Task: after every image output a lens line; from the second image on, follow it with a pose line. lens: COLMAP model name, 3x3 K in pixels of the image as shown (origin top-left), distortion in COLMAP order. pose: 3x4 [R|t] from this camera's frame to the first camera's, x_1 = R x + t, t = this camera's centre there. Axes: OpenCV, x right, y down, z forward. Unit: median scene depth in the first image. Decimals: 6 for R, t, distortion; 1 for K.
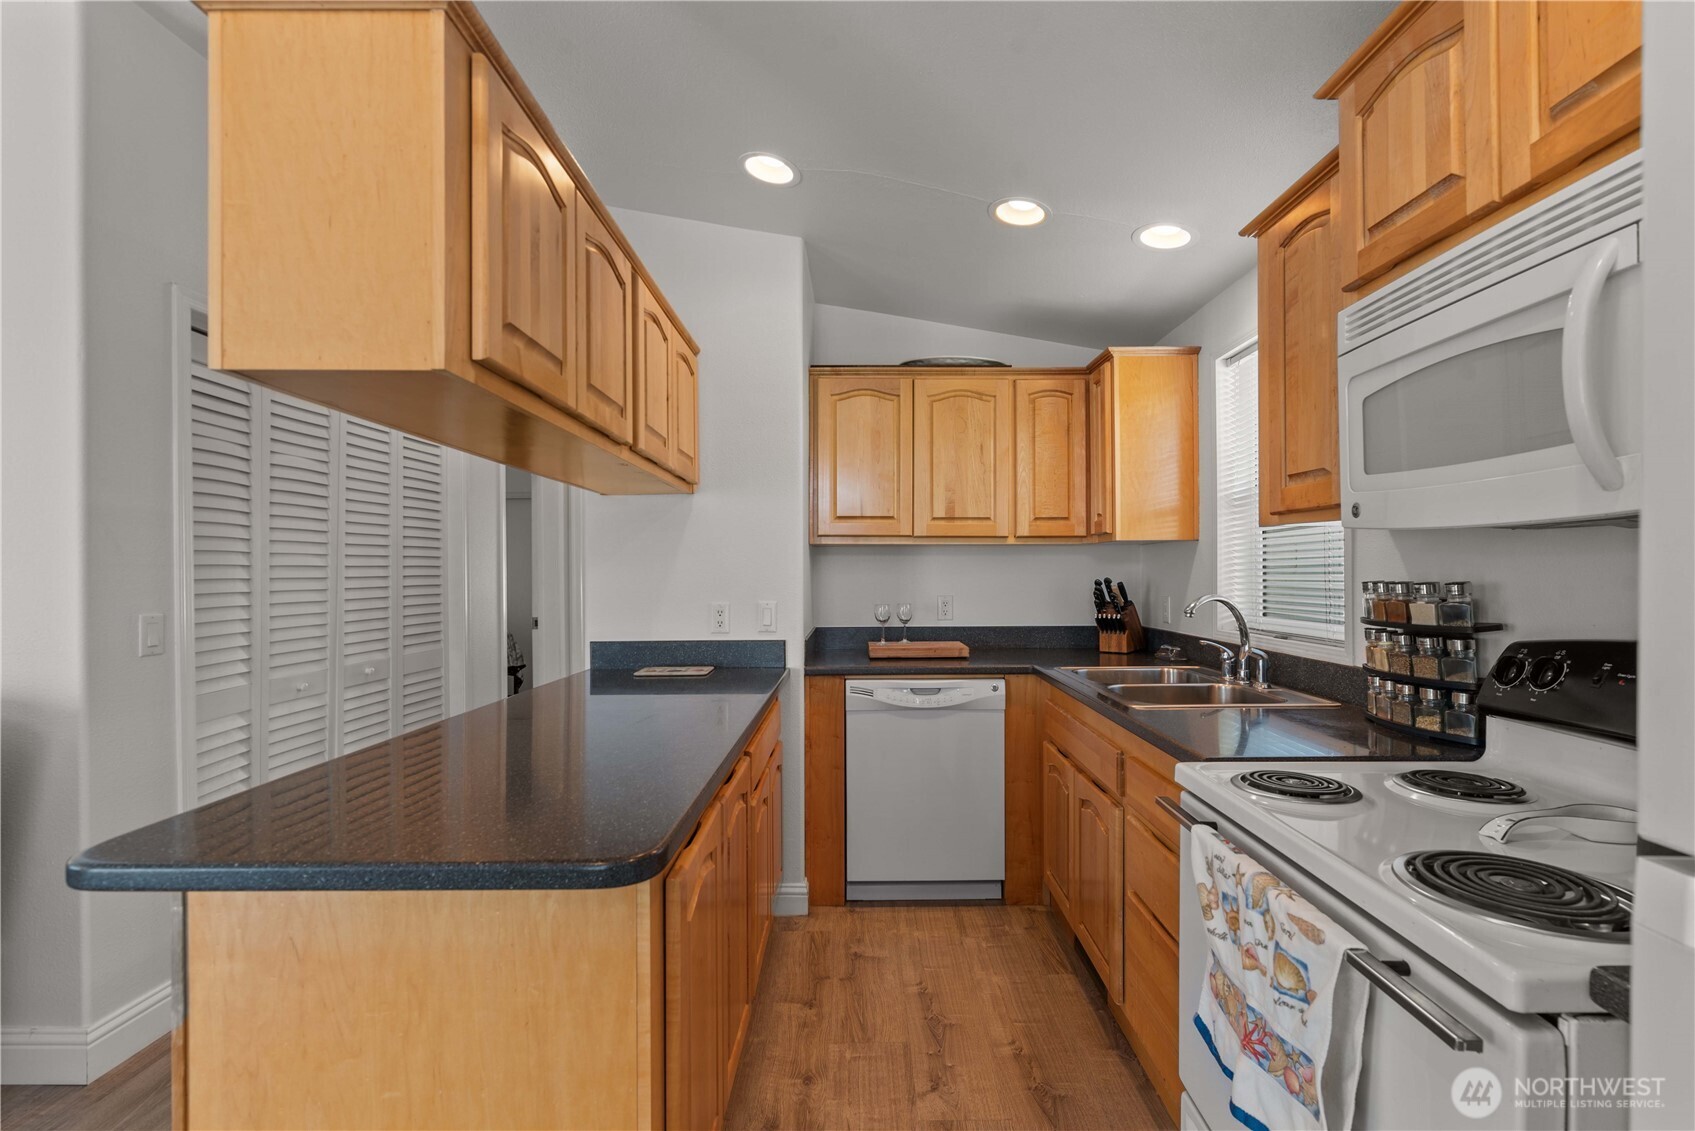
lens RADIAL K [[766.5, 0, 847.5], [0, 766.5, 565.5], [0, 0, 1]] dist [-0.000594, -0.000189]
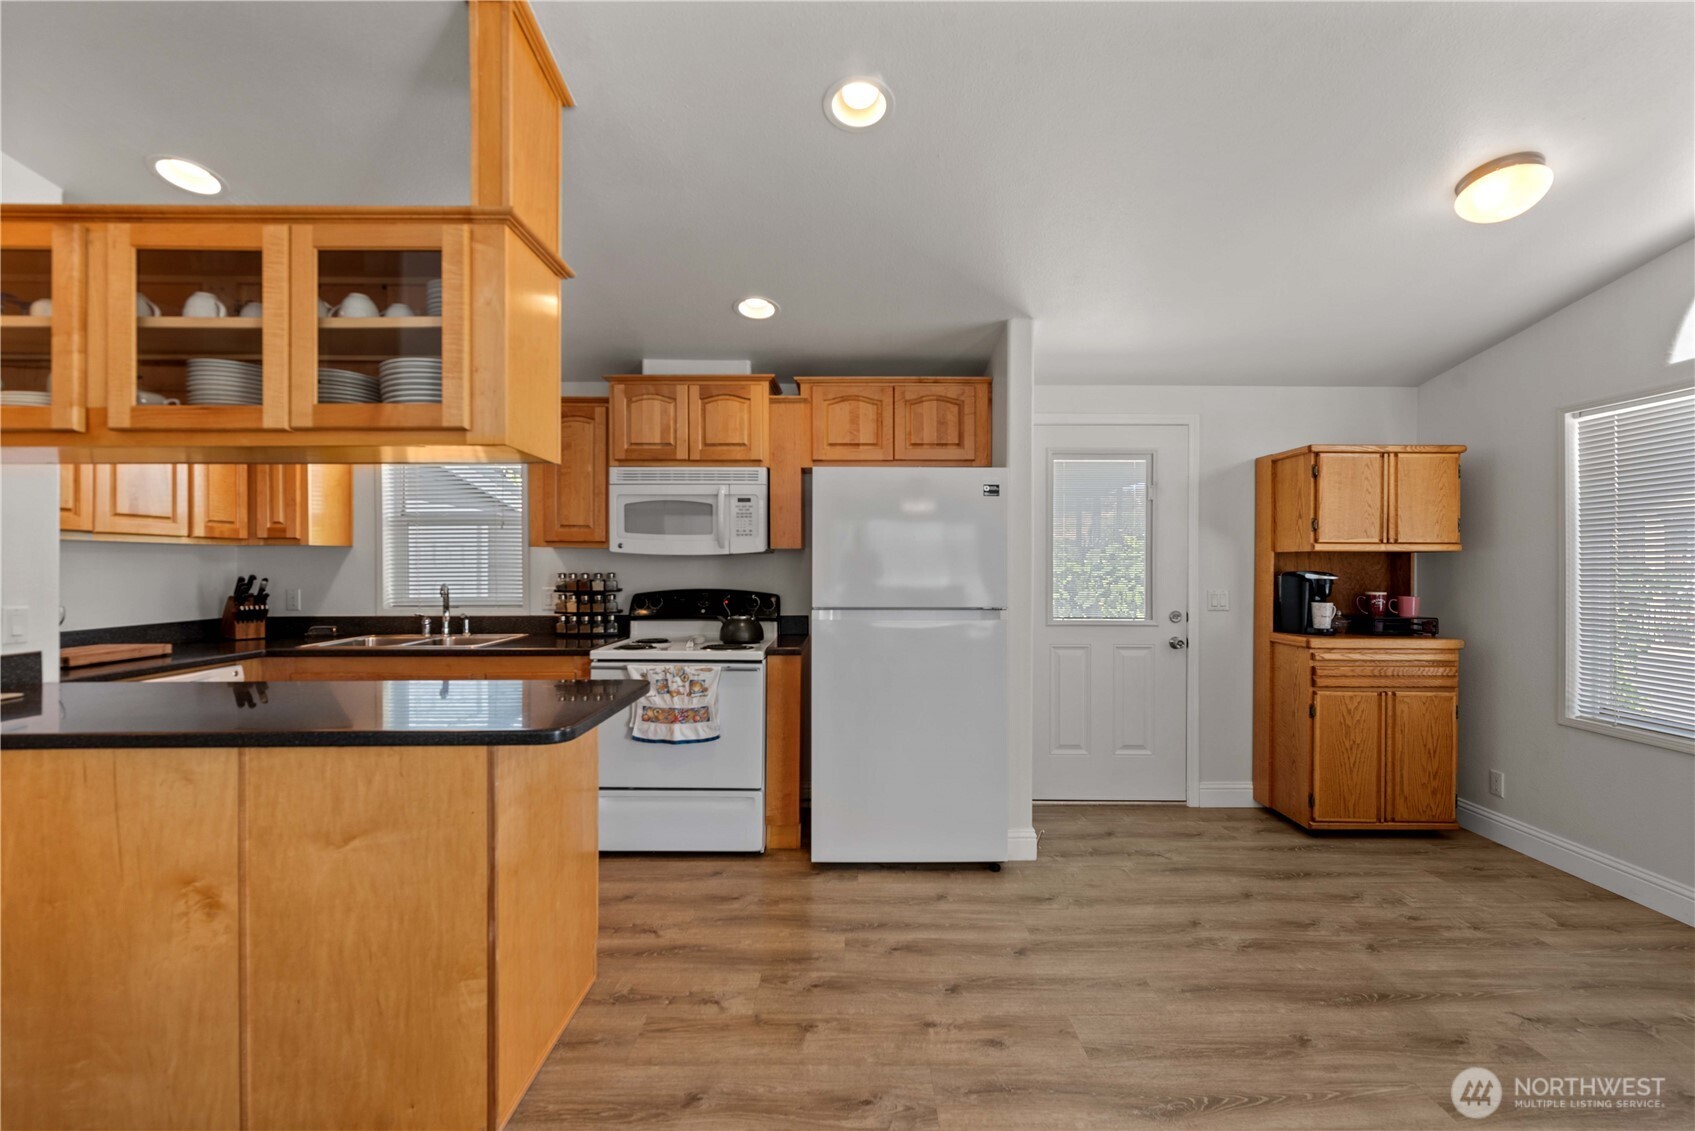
lens RADIAL K [[729.3, 0, 847.5], [0, 729.3, 565.5], [0, 0, 1]] dist [-0.000180, -0.000250]
pose [[-0.014476, 0.006330, 0.999875, -1.452958], [-0.004974, 0.999967, -0.006403, 0.006638], [-0.999883, -0.005067, -0.014444, 0.199507]]
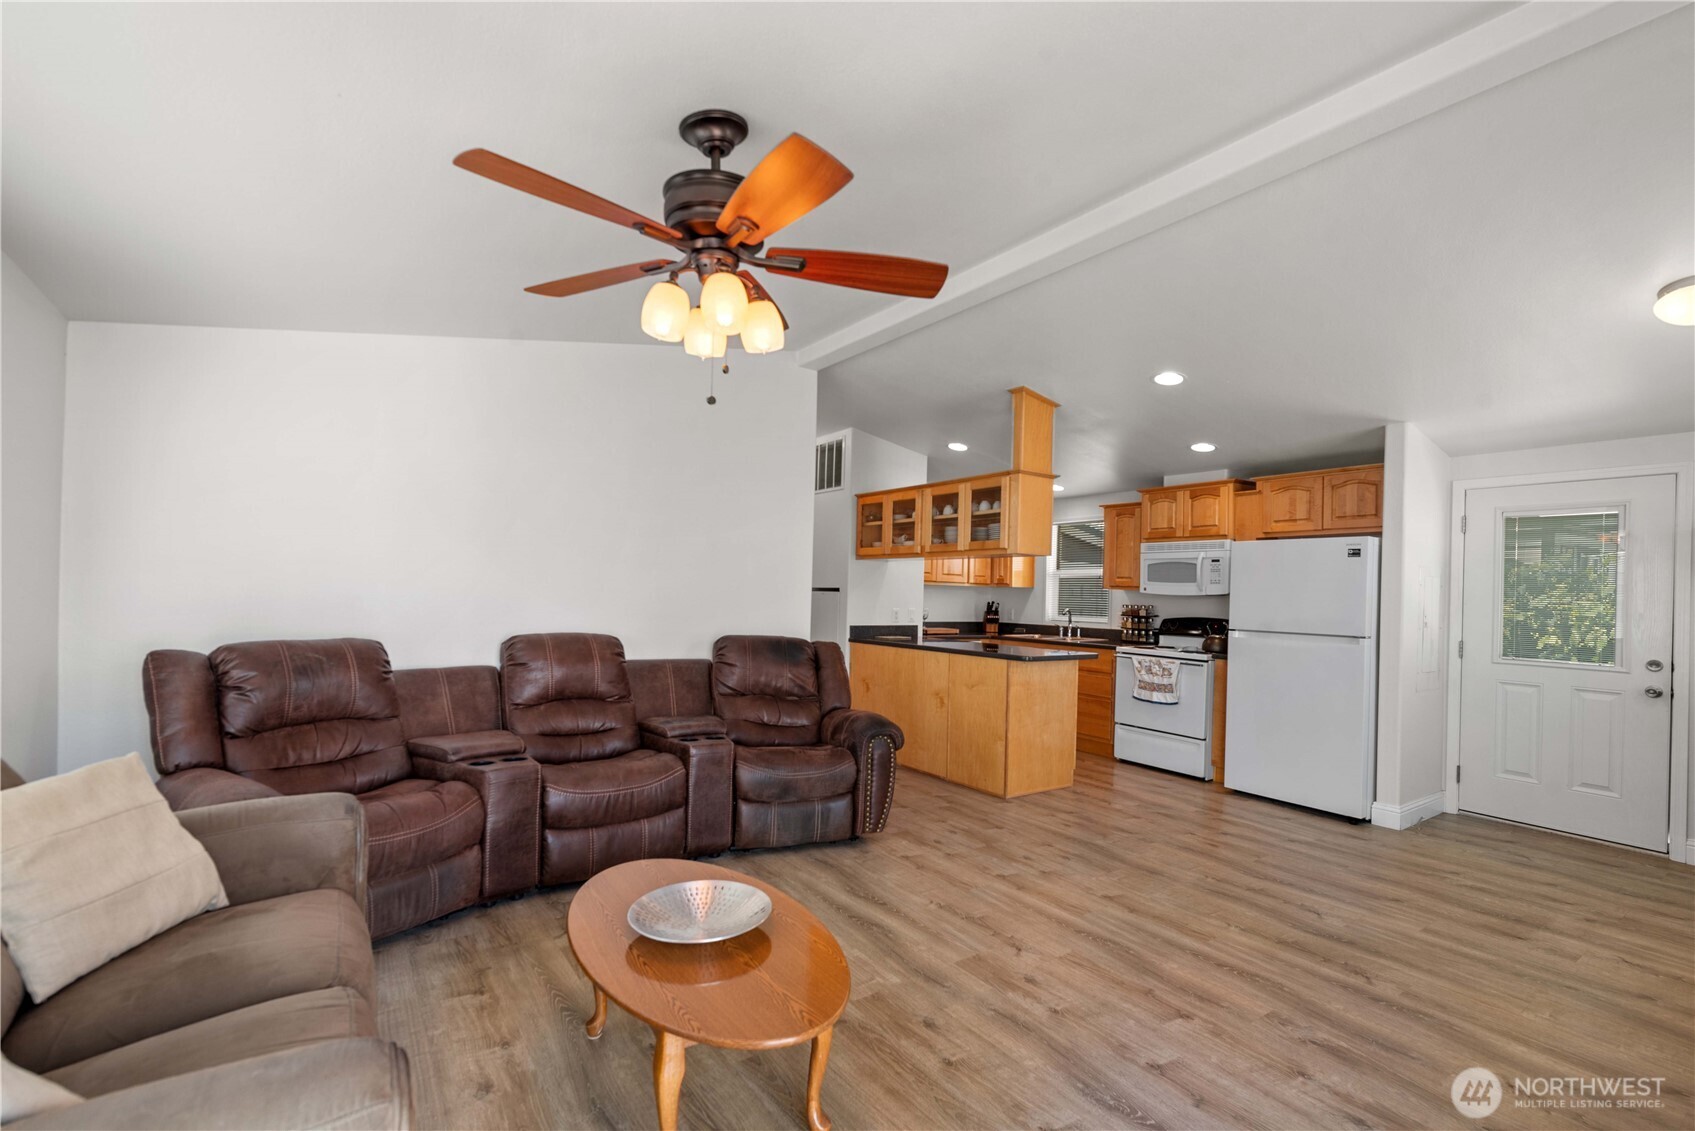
lens RADIAL K [[752.2, 0, 850.3], [0, 752.2, 591.0], [0, 0, 1]] dist [-0.000148, -0.000073]
pose [[0.821296, 0.031463, 0.569634, -2.552919], [-0.036269, 0.999338, -0.002905, 0.011711], [-0.569348, -0.018274, 0.821893, -1.281588]]
